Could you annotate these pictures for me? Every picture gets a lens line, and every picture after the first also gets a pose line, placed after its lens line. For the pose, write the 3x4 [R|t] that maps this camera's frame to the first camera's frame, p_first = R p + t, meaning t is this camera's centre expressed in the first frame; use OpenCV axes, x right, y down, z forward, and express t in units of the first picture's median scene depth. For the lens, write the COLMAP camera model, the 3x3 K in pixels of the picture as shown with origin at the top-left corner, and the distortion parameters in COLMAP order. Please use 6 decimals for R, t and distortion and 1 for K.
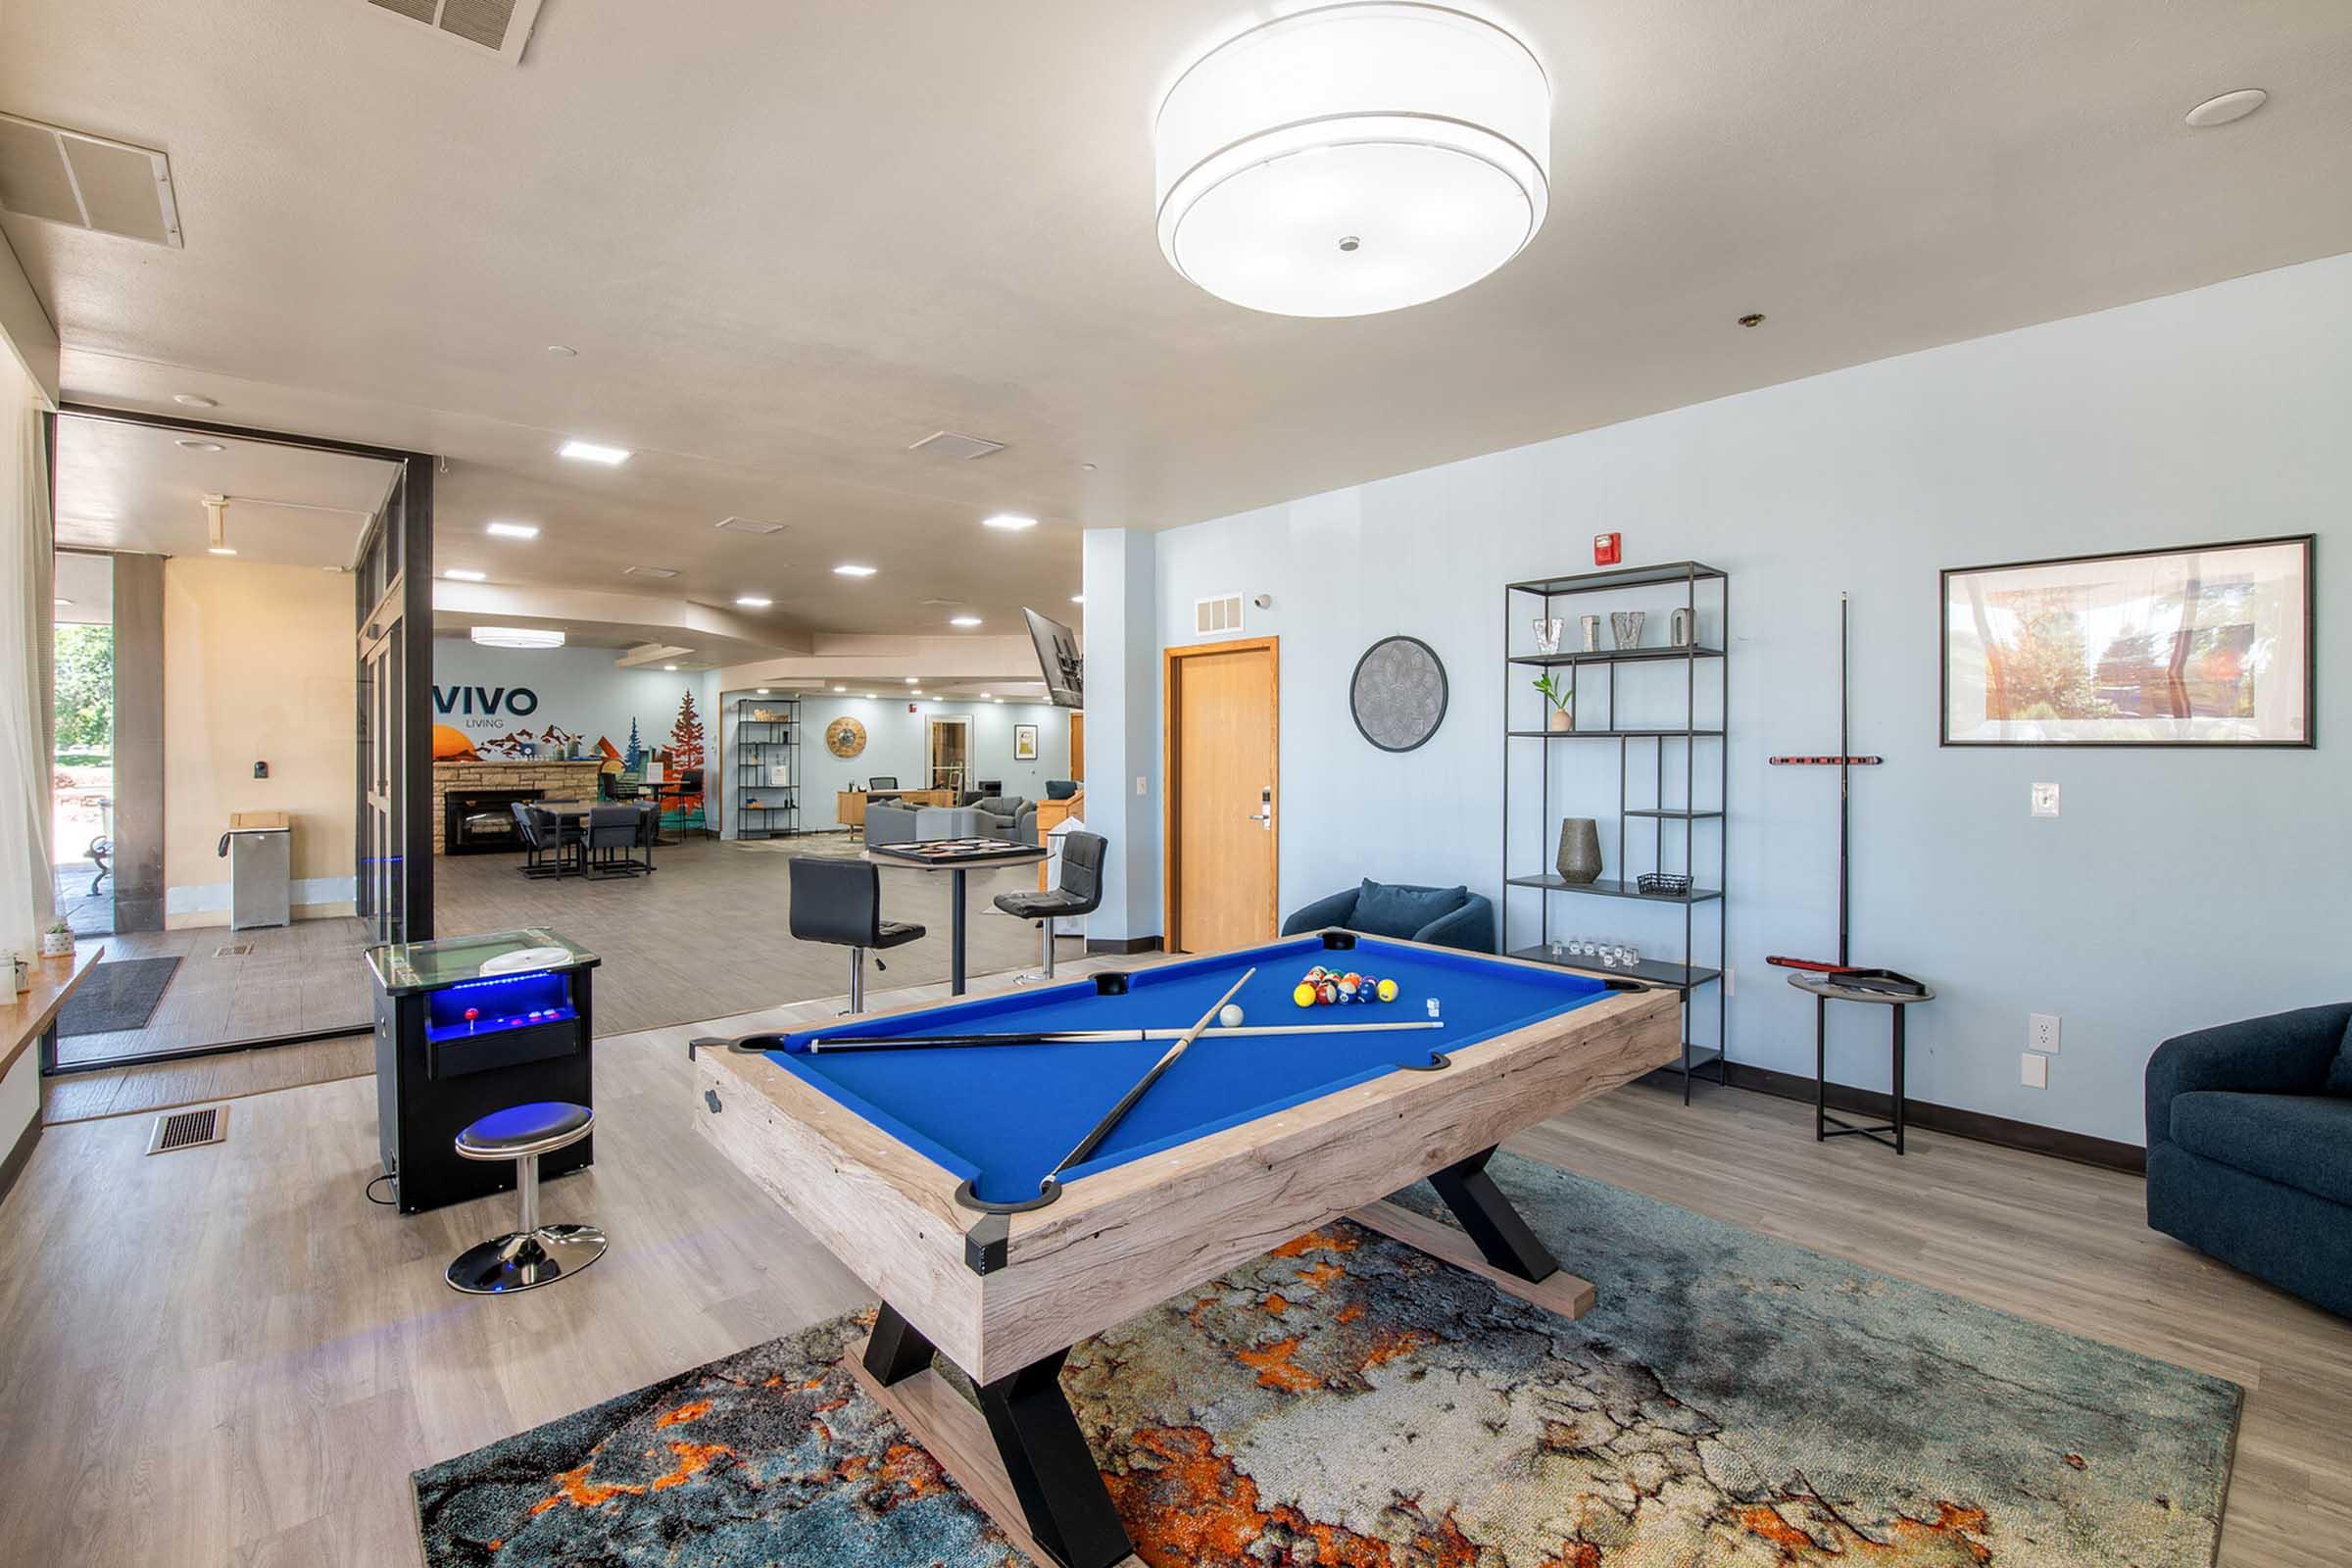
lens RADIAL K [[1041.3, 0, 1175.9], [0, 1041.3, 750.8], [0, 0, 1]] dist [-0.000479, -0.000029]
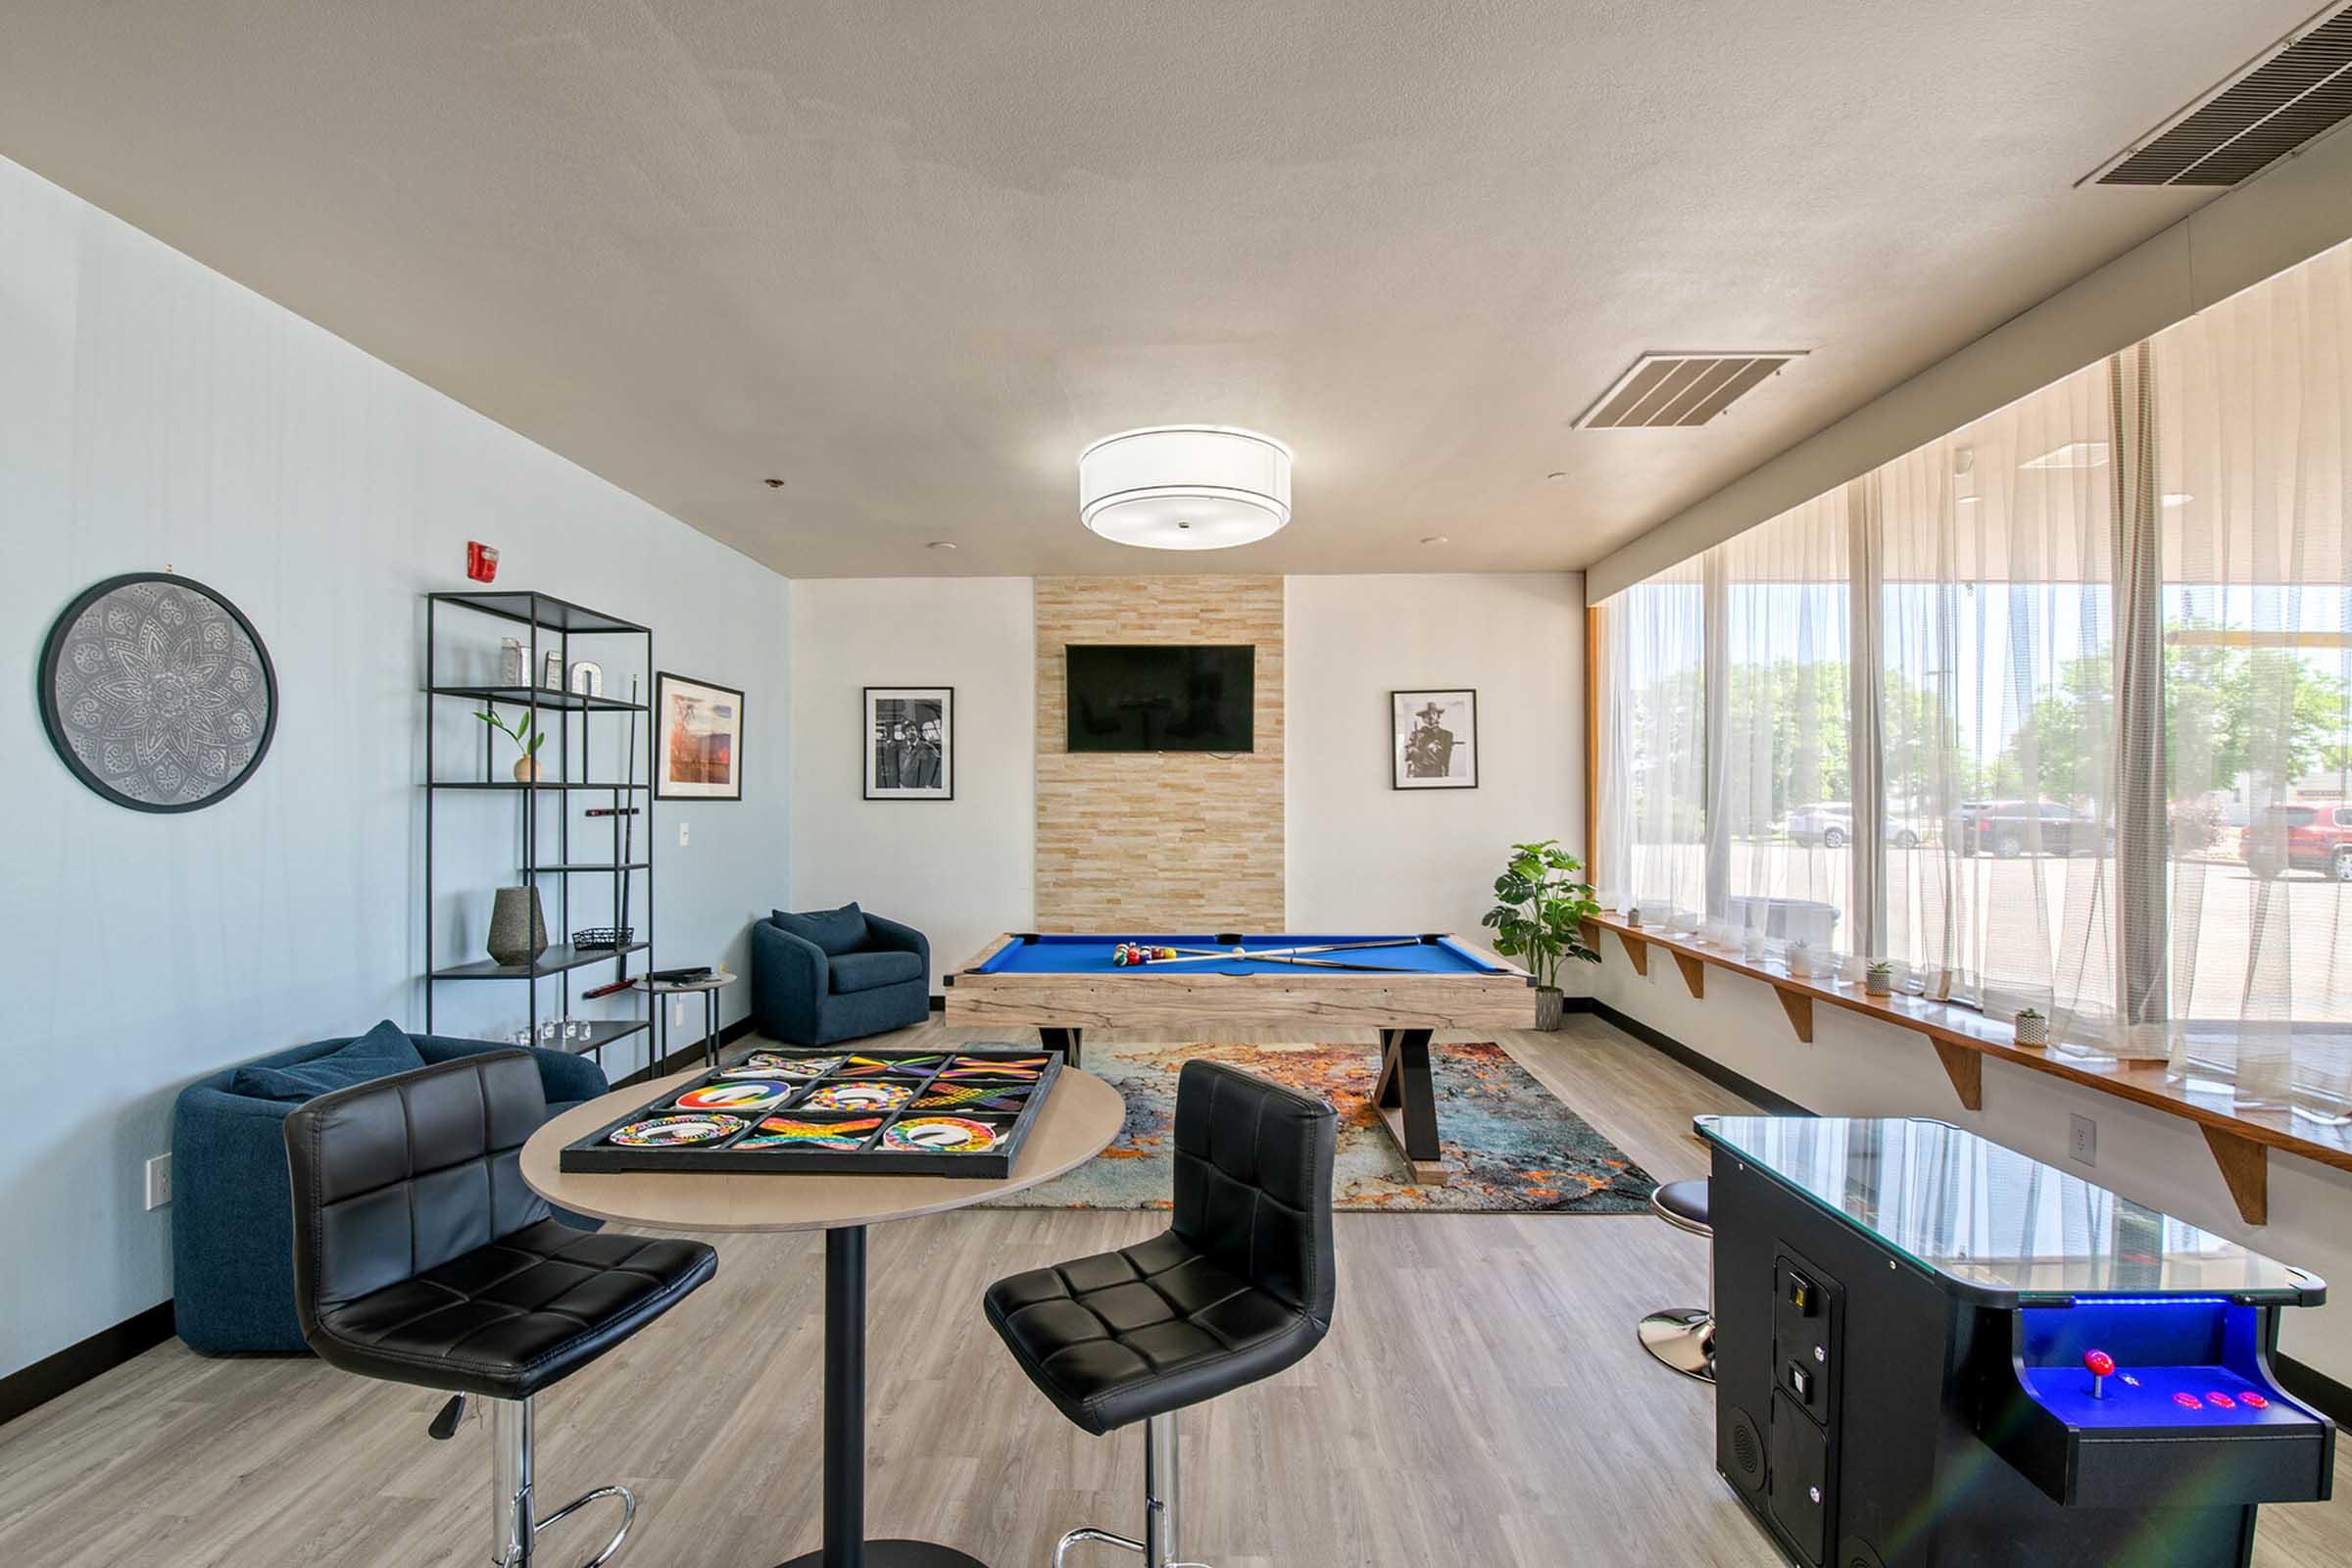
lens RADIAL K [[1137.0, 0, 1176.0], [0, 1137.0, 784.0], [0, 0, 1]] dist [0.000088, -0.000017]
pose [[-0.745131, 0.012187, 0.666807, -0.613742], [0.006619, 0.999919, -0.010879, -0.003829], [-0.666886, -0.003693, -0.745151, 1.338982]]
